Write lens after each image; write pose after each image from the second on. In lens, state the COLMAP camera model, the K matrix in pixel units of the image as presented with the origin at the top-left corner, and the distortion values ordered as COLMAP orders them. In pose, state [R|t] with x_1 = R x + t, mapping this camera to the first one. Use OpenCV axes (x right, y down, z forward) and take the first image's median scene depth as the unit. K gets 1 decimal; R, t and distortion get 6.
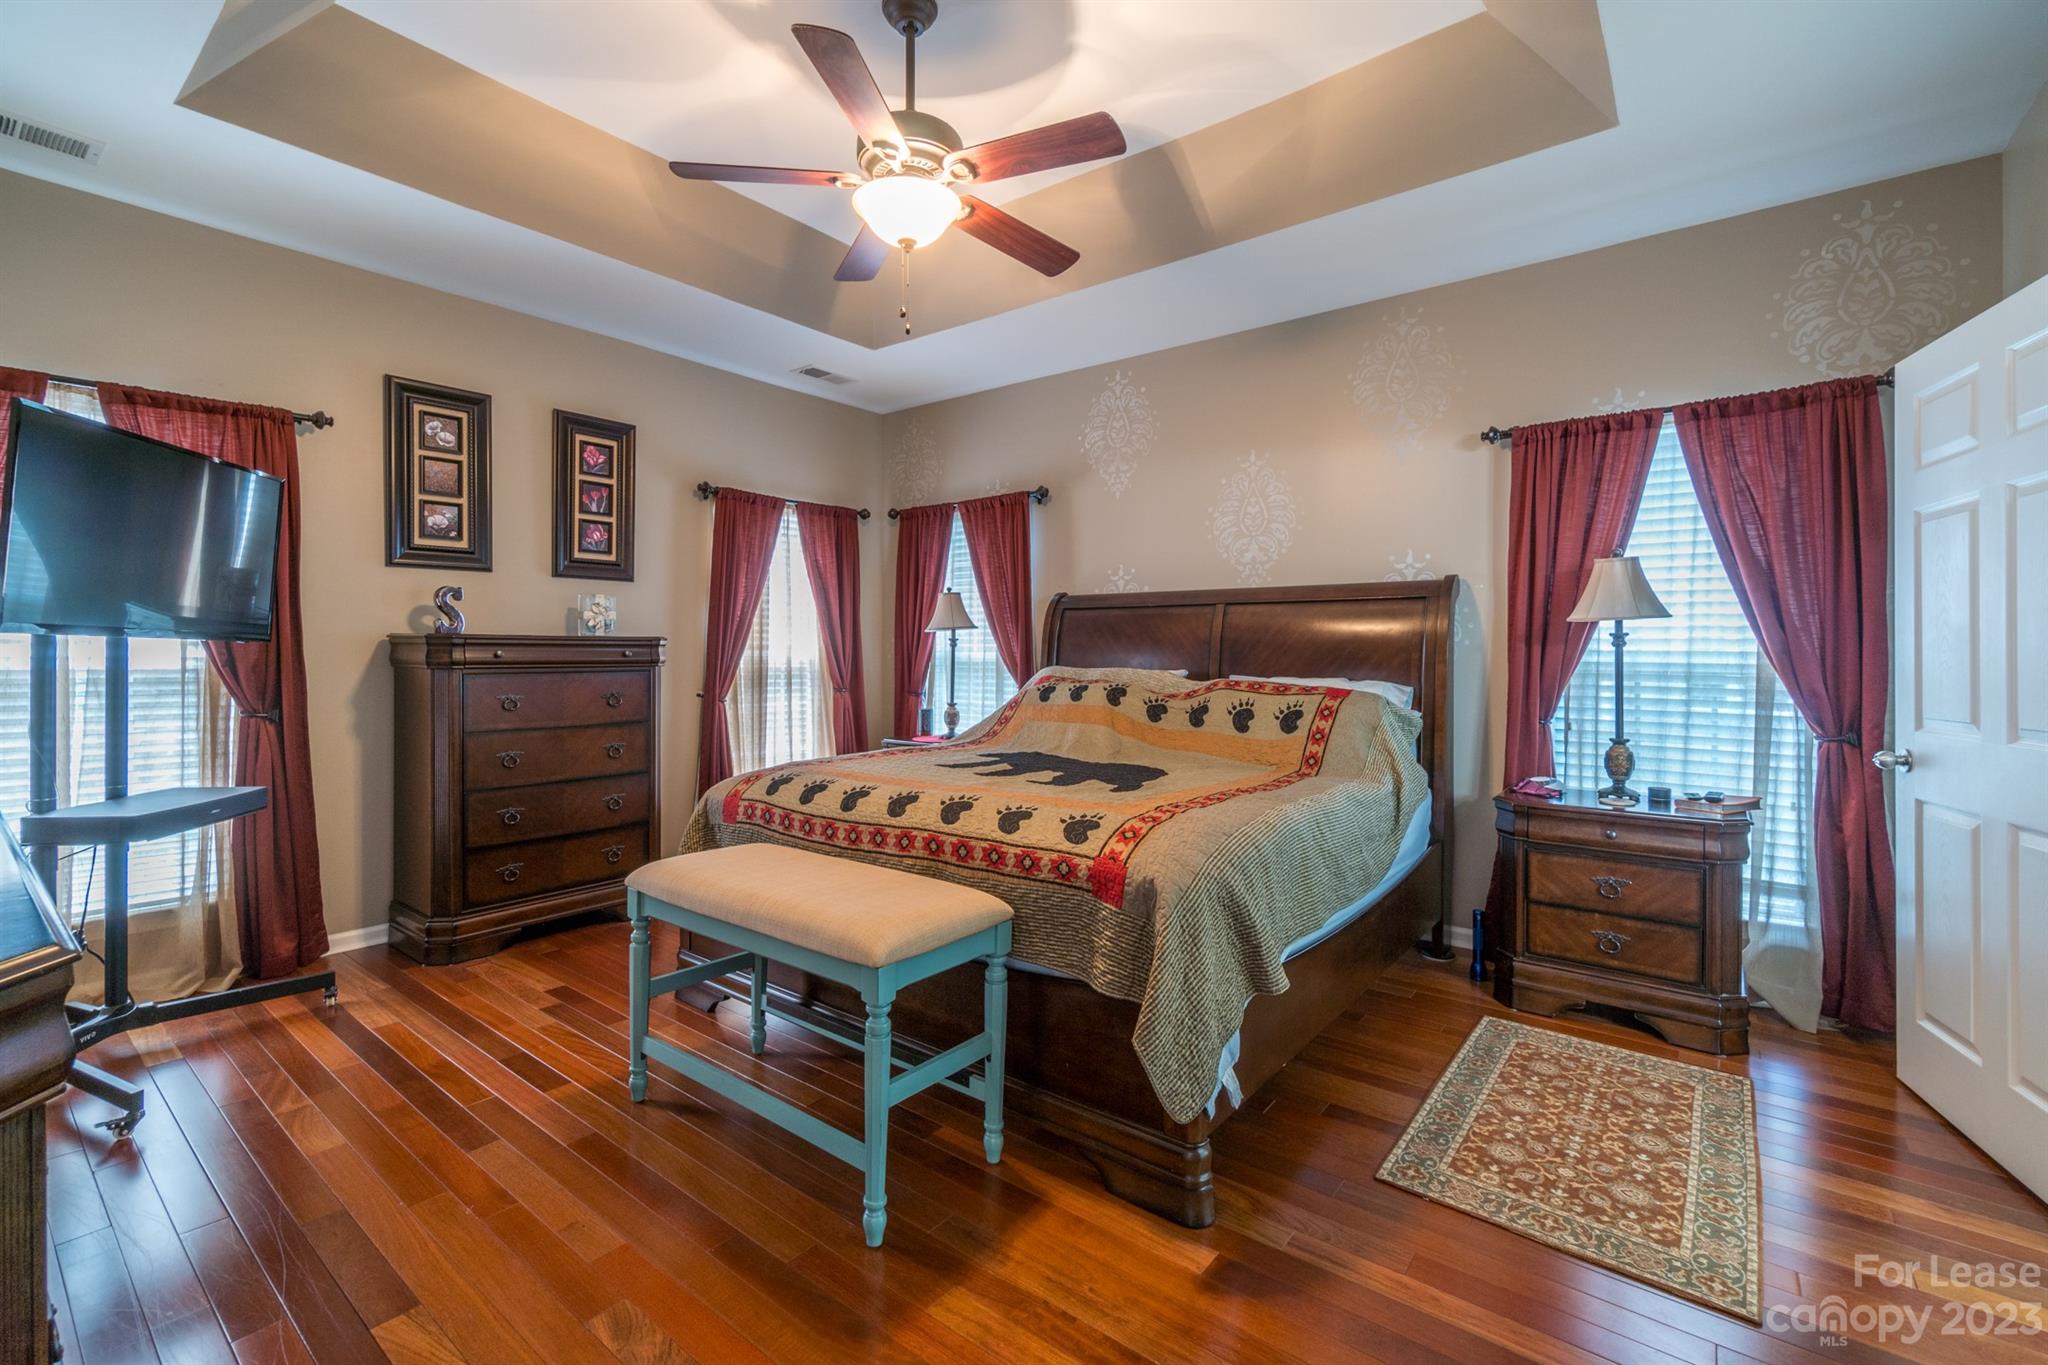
lens RADIAL K [[872.4, 0, 1058.5], [0, 872.4, 659.9], [0, 0, 1]] dist [-0.004271, 0.000428]
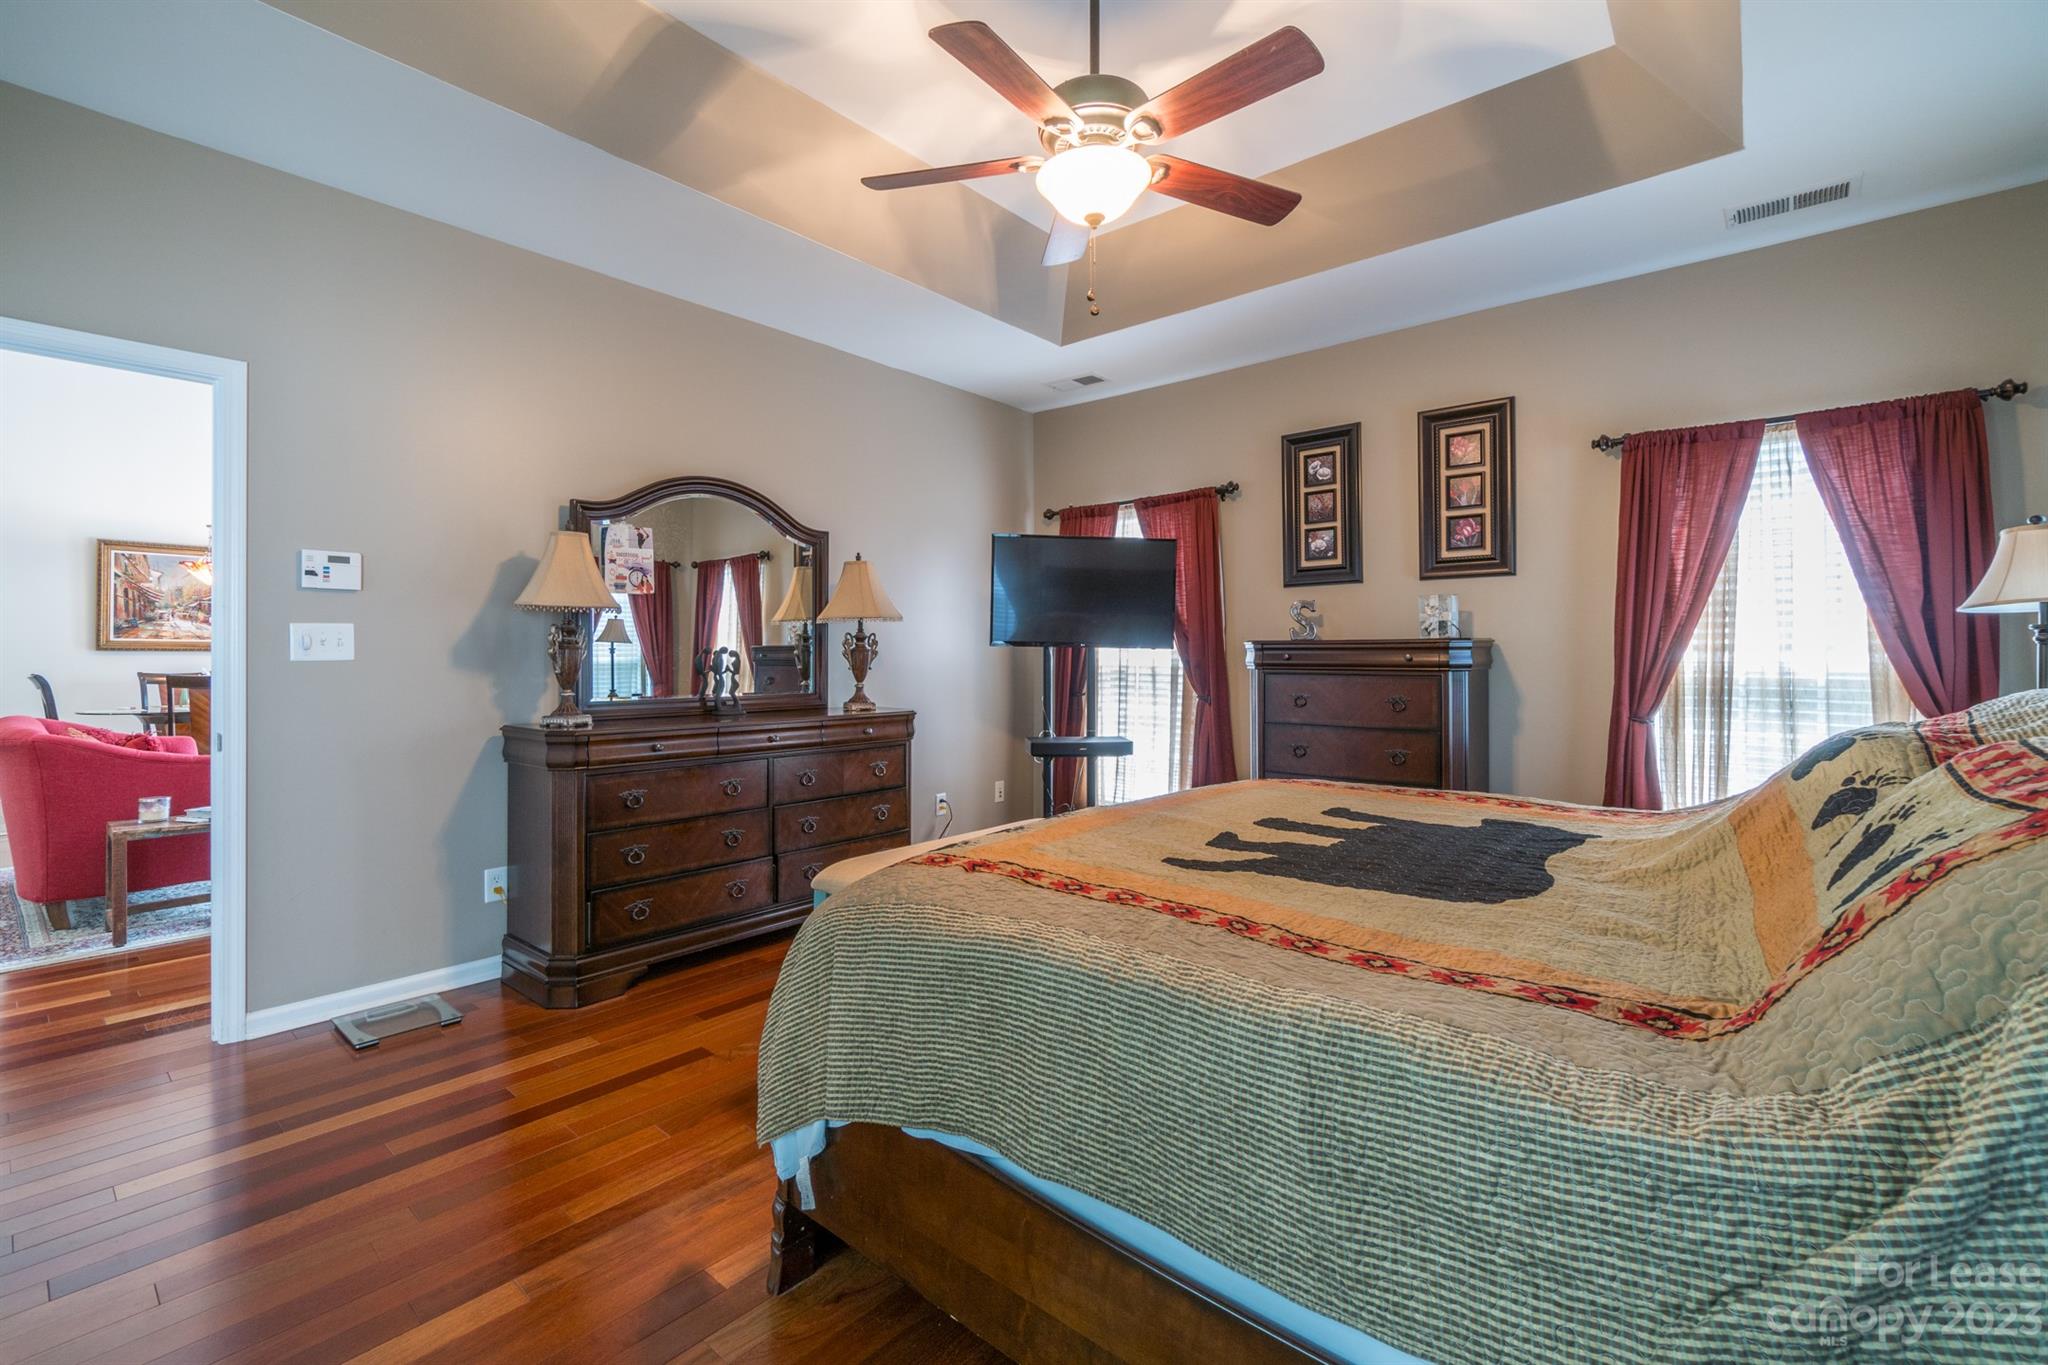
lens RADIAL K [[872.4, 0, 1004.1], [0, 872.4, 658.0], [0, 0, 1]] dist [-0.004271, 0.000428]
pose [[-0.076610, 0.003960, -0.997053, 0.488171], [-0.008916, 0.999949, 0.004657, -0.006861], [0.997021, 0.009246, -0.076571, 0.645004]]
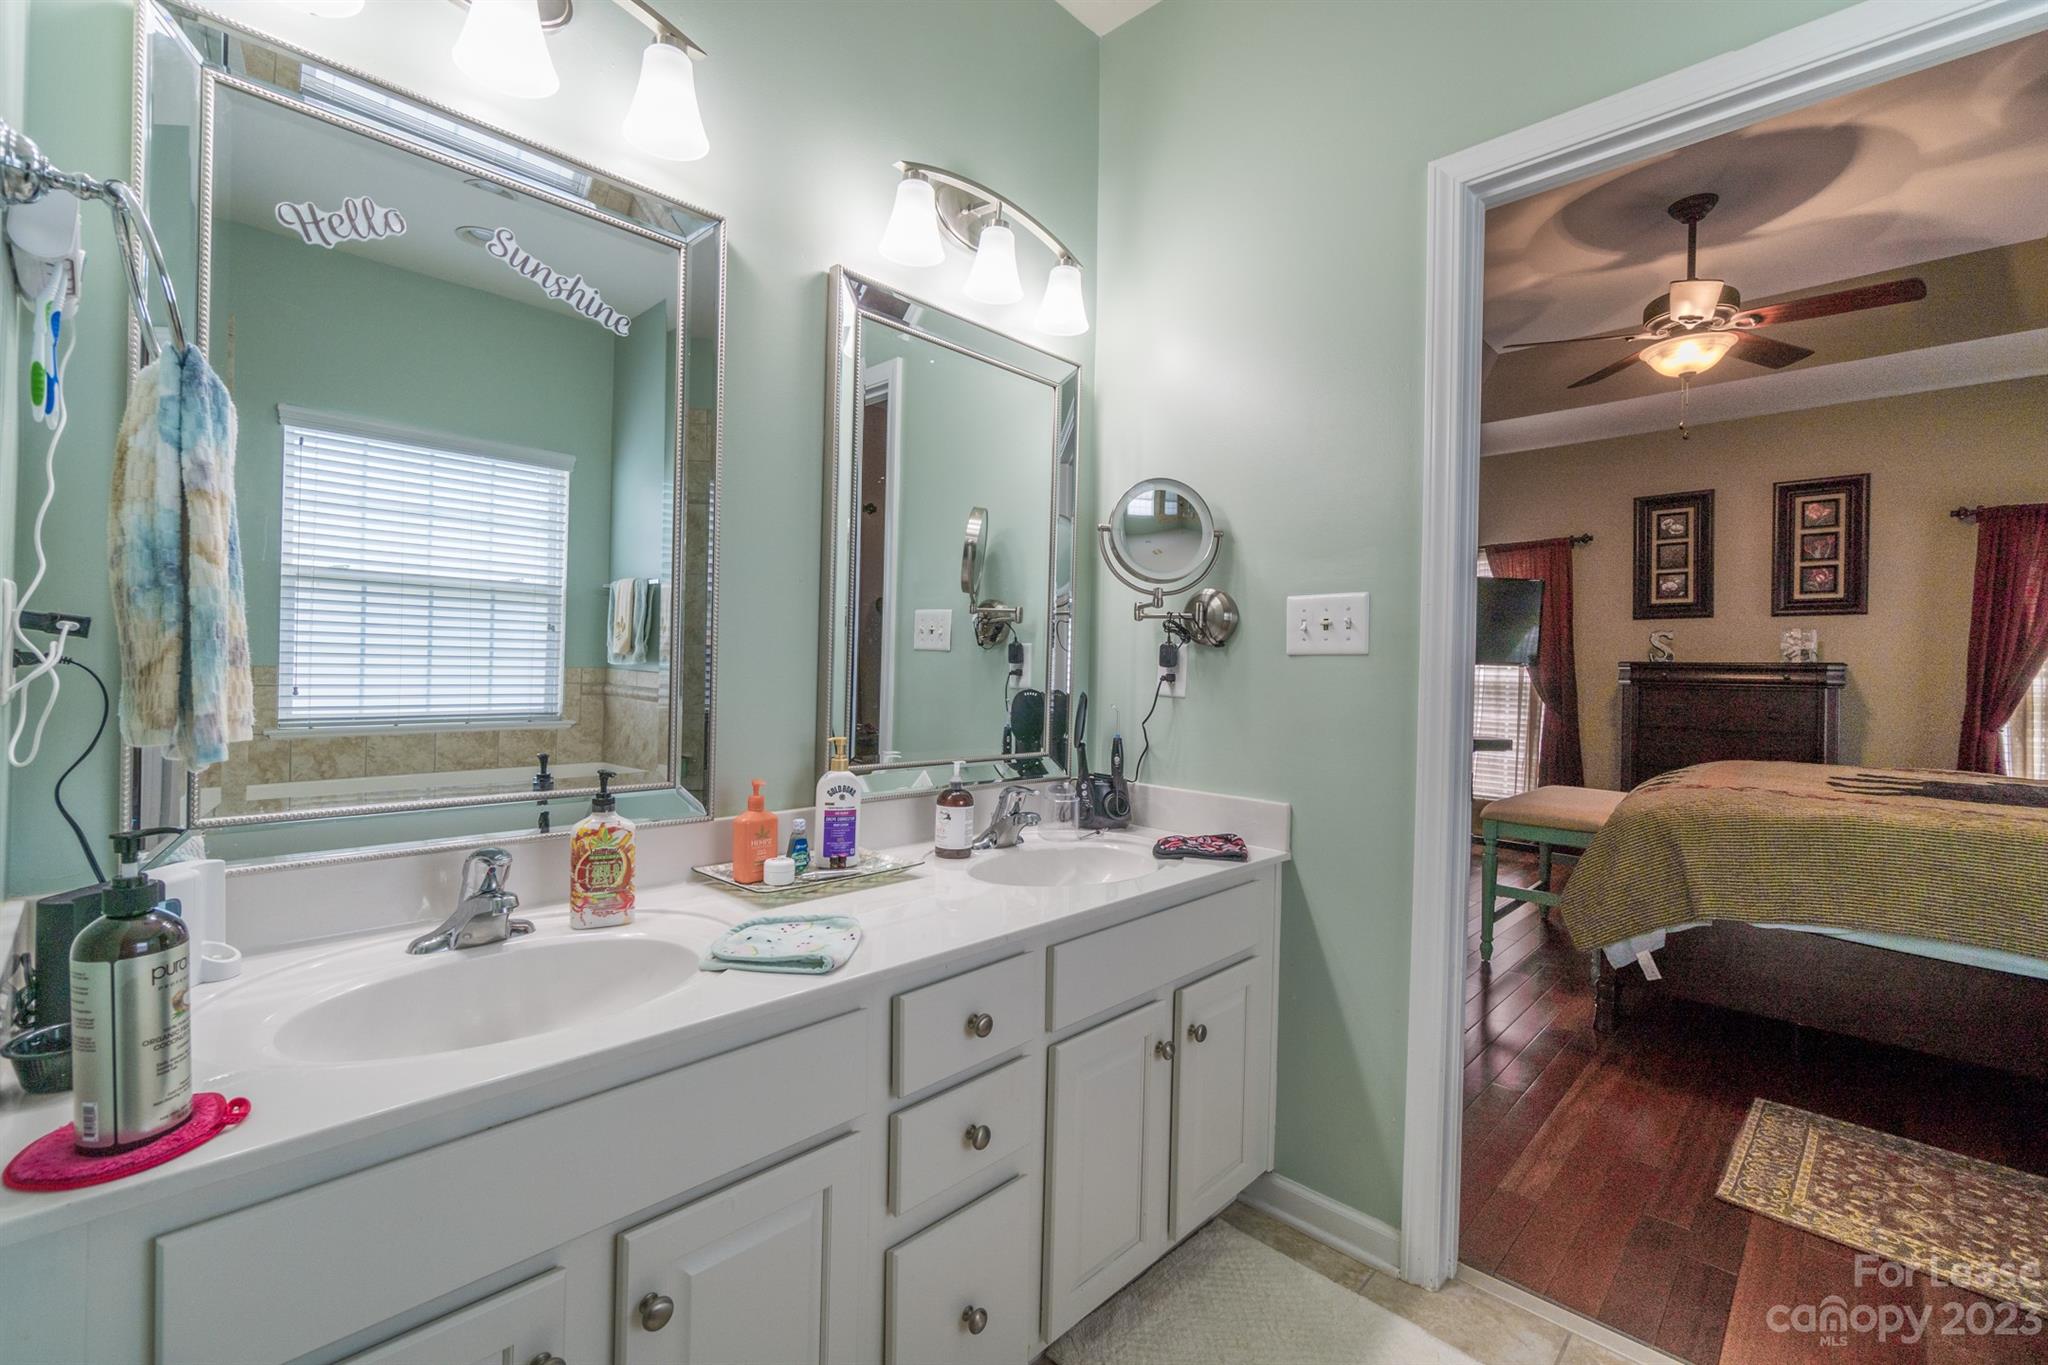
lens RADIAL K [[872.4, 0, 967.0], [0, 872.4, 674.1], [0, 0, 1]] dist [-0.004271, 0.000428]
pose [[-0.146820, -0.003589, -0.989157, 0.885974], [-0.031148, 0.999514, 0.000997, 0.023629], [0.988673, 0.030957, -0.146860, 0.045607]]
